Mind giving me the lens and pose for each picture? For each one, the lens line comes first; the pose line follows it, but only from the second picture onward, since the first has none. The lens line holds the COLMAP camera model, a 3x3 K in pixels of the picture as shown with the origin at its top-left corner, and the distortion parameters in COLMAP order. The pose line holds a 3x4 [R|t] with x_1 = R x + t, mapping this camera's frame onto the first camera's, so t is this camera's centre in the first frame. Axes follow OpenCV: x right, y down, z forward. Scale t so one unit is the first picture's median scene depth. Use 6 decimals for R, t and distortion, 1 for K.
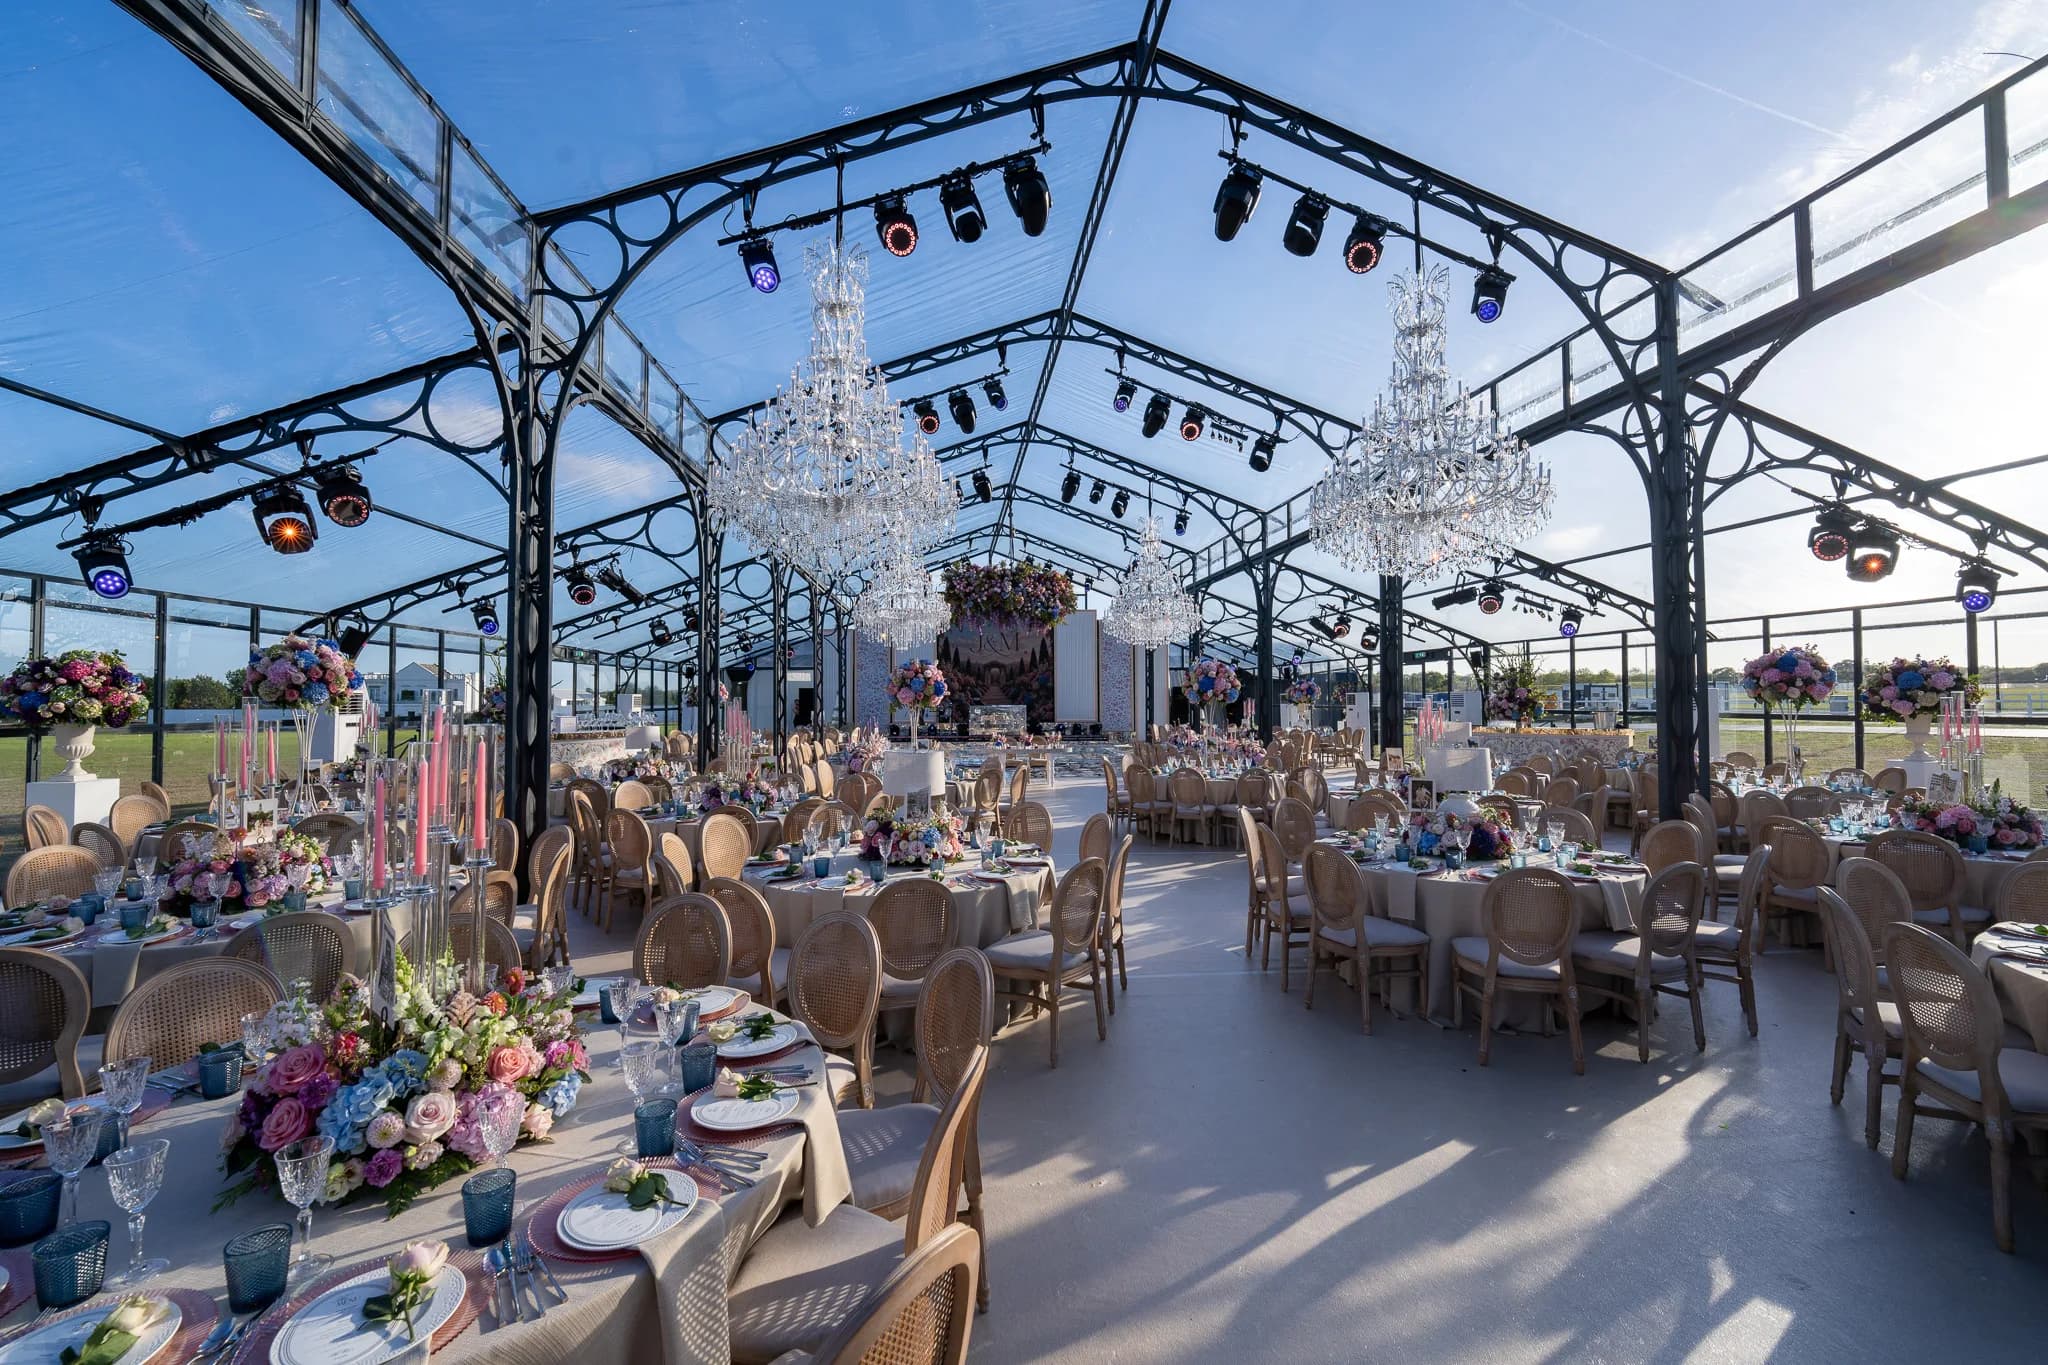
lens RADIAL K [[843.5, 0, 1028.9], [0, 843.5, 675.9], [0, 0, 1]] dist [-0.014055, 0.000403]
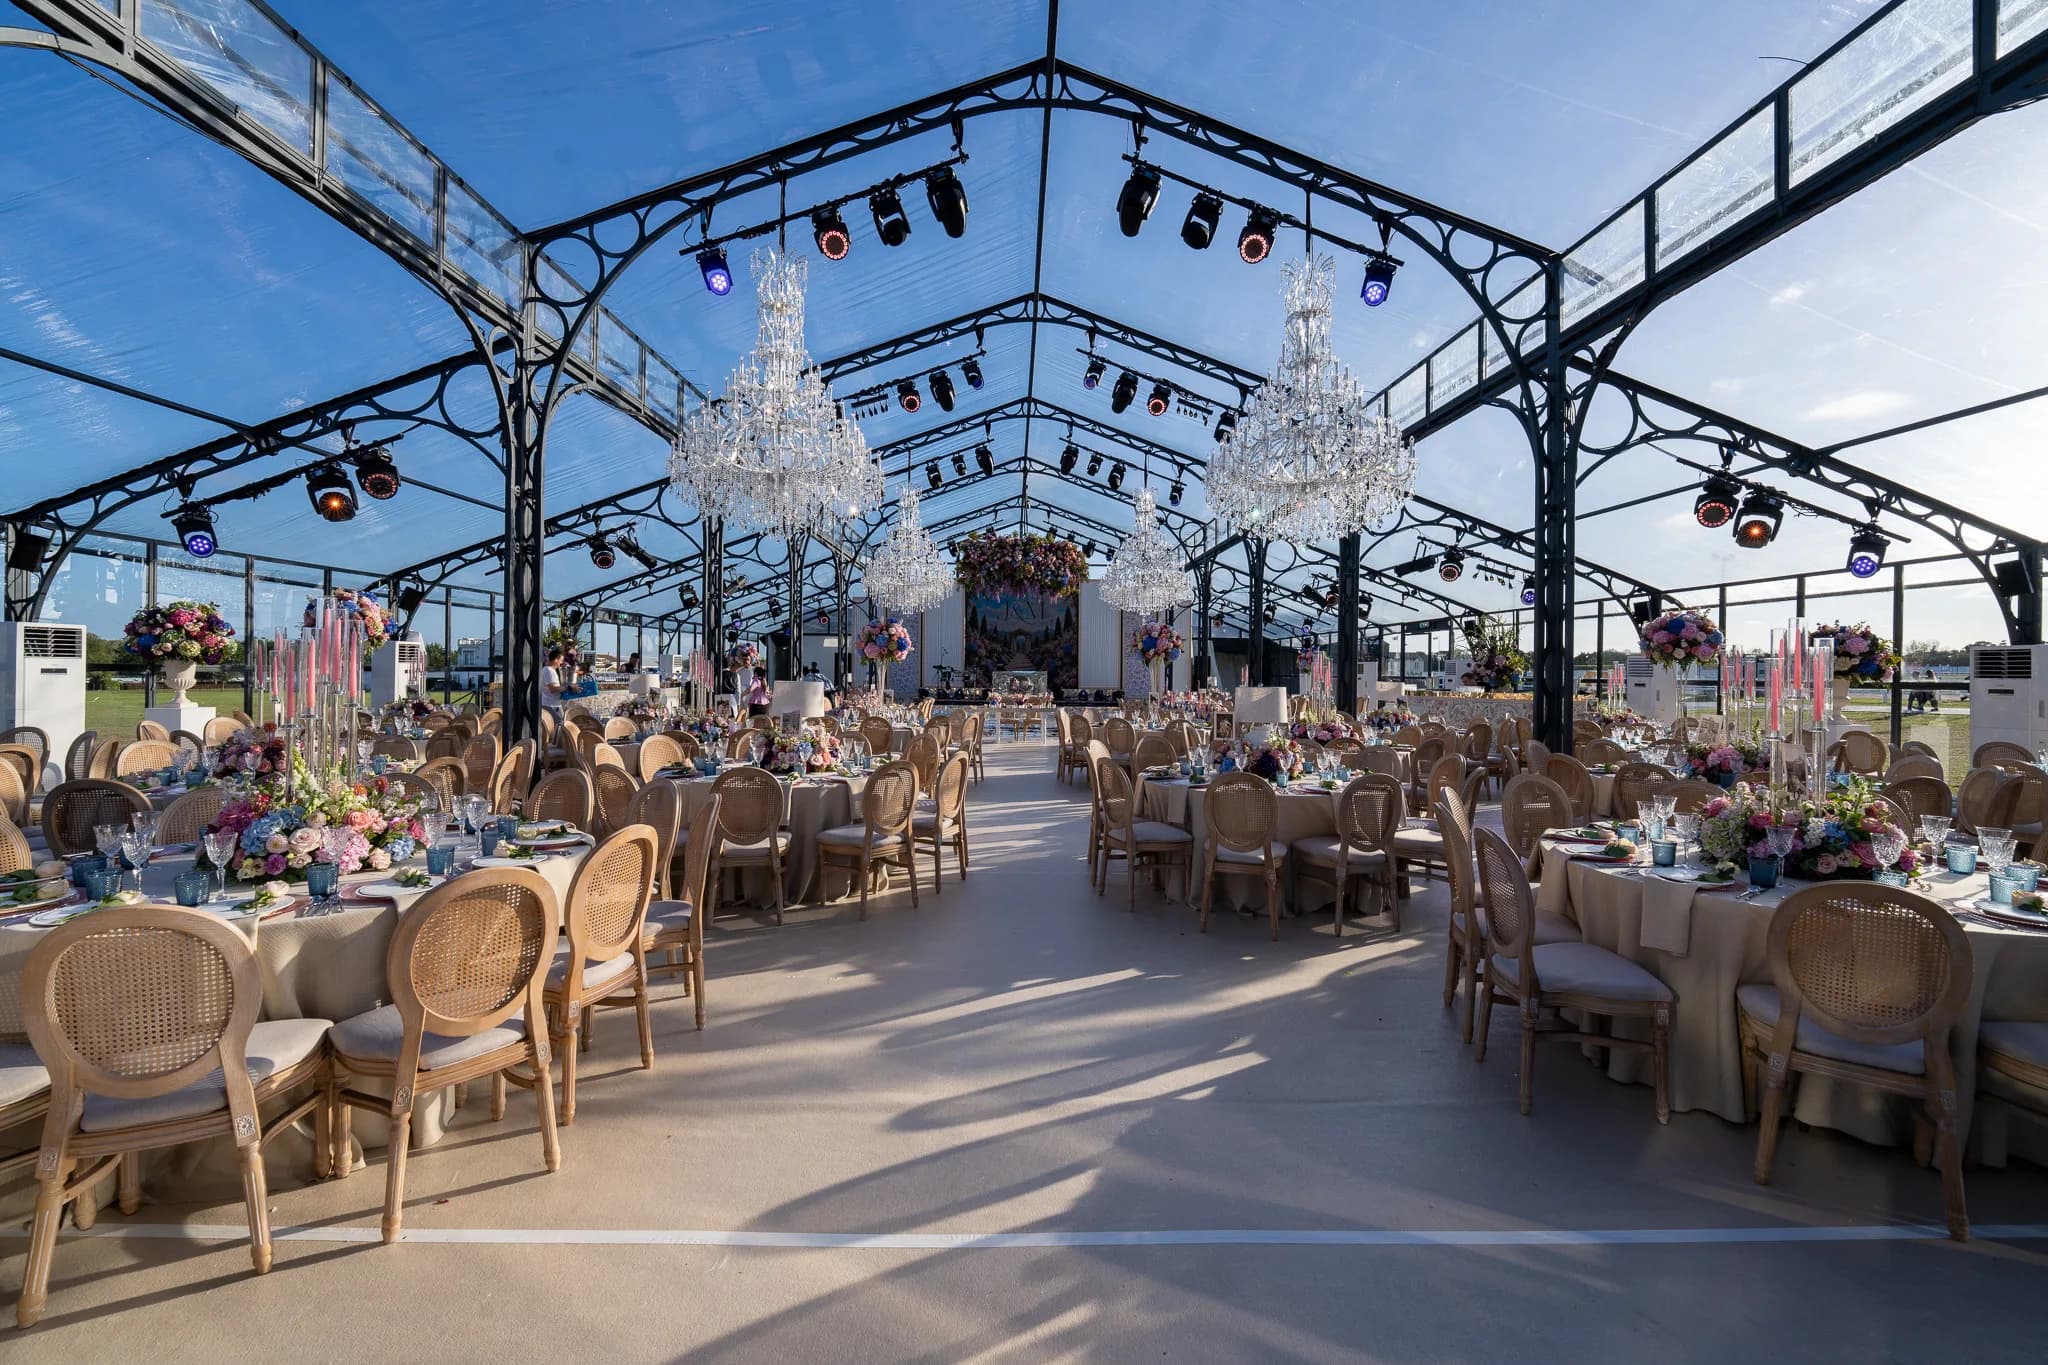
lens RADIAL K [[843.5, 0, 1027.5], [0, 843.5, 673.0], [0, 0, 1]] dist [-0.014055, 0.000403]
pose [[0.996787, 0.013368, -0.078970, 0.190628], [-0.011114, 0.999520, 0.028913, 0.024677], [0.079318, -0.027942, 0.996458, -0.124400]]
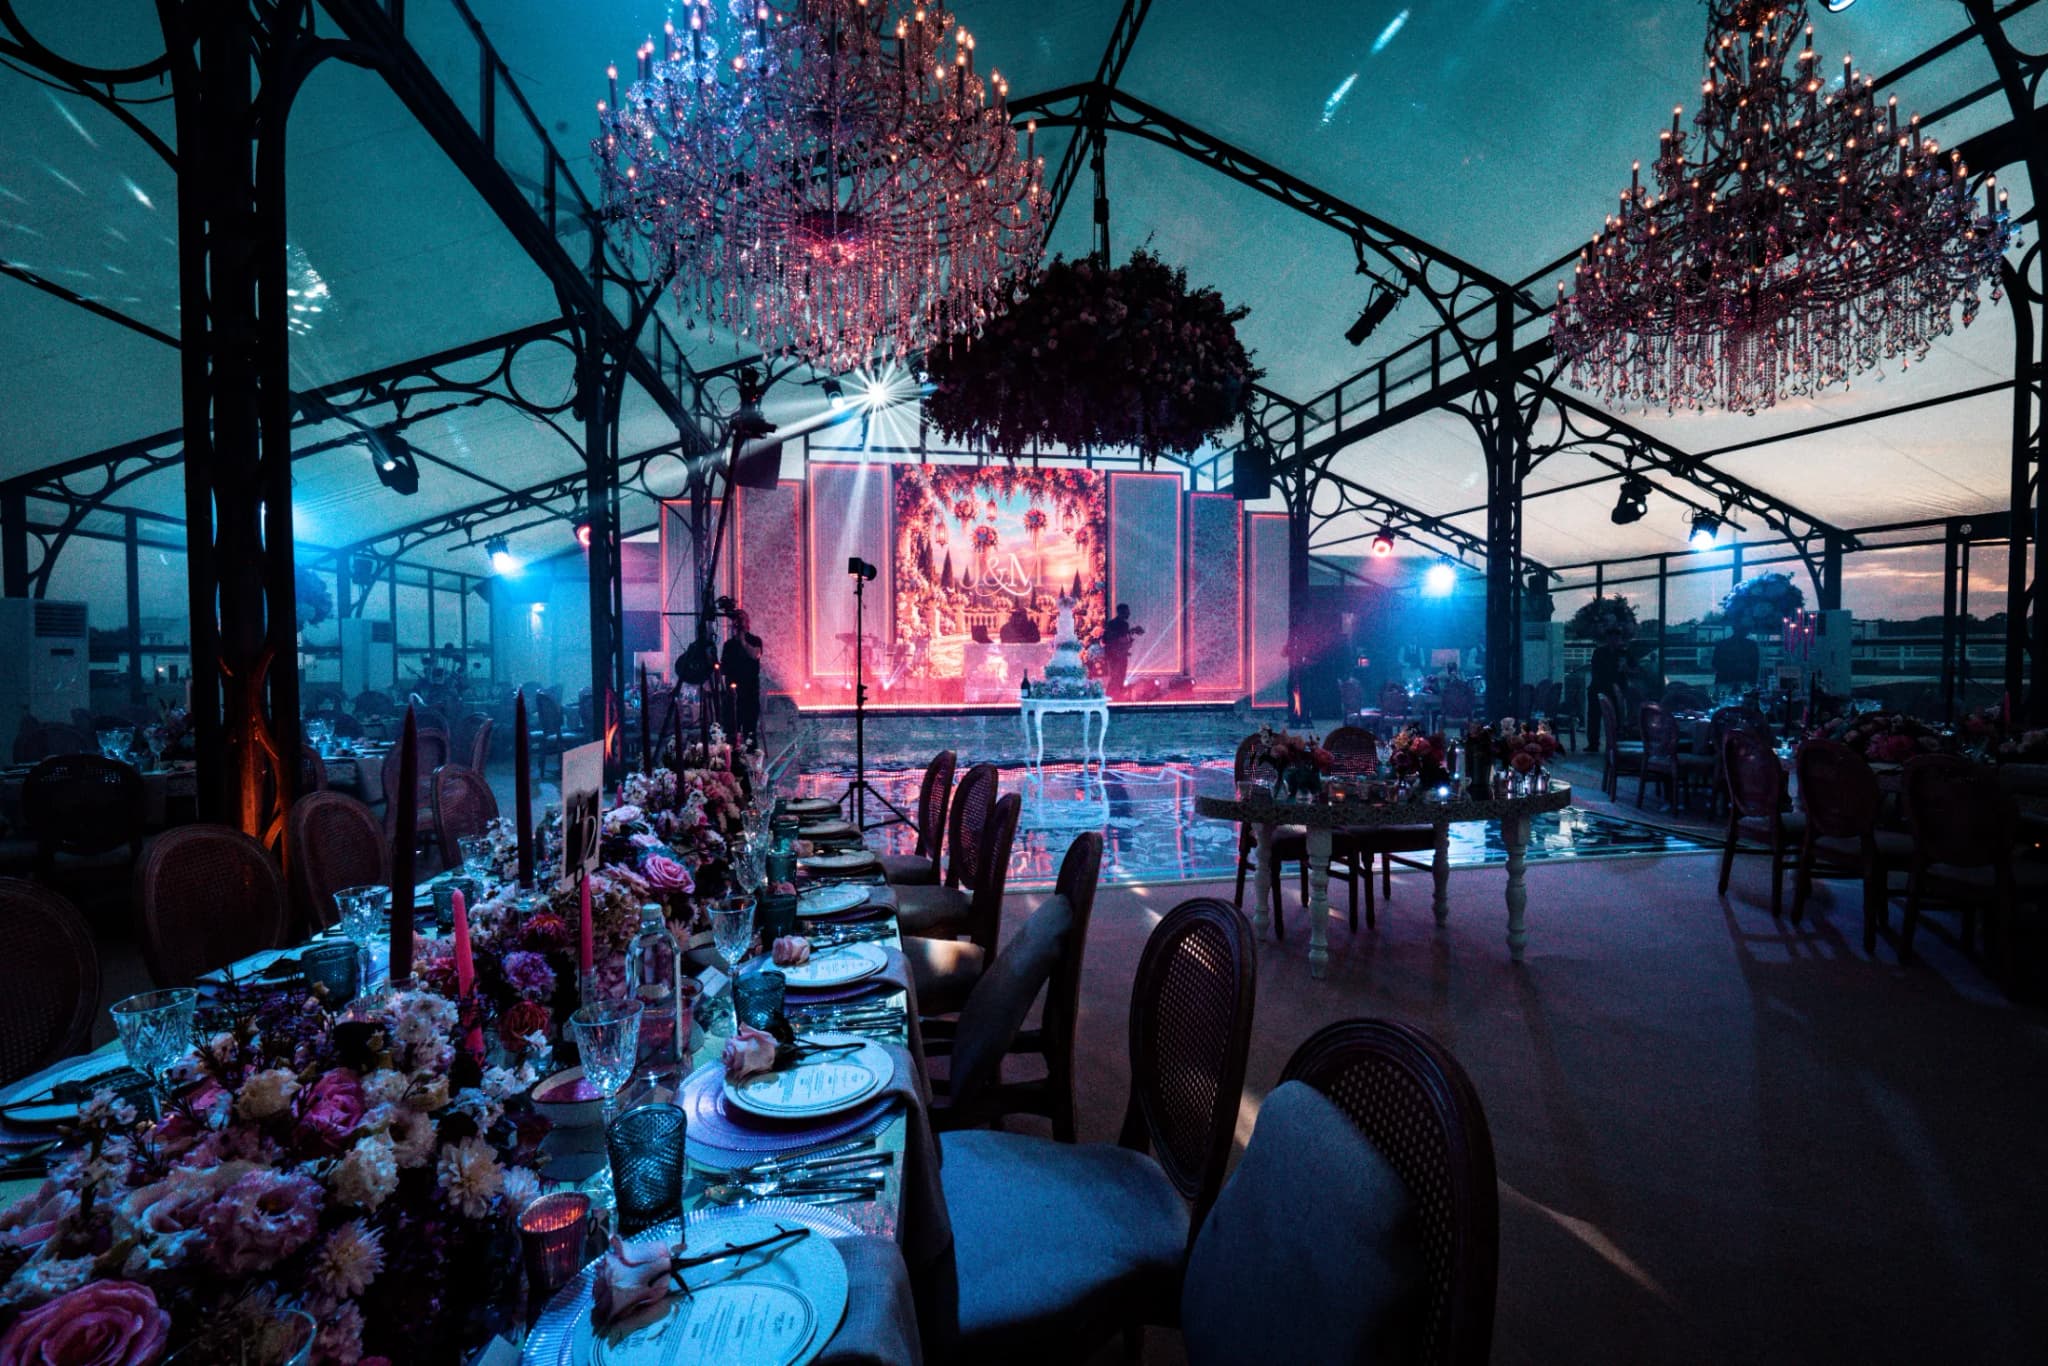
lens RADIAL K [[843.5, 0, 1031.4], [0, 843.5, 679.7], [0, 0, 1]] dist [-0.014055, 0.000403]
pose [[0.996808, -0.002697, 0.079784, -0.057699], [-0.002372, 0.997987, 0.063368, 0.035951], [-0.079795, -0.063355, 0.994796, -0.248558]]
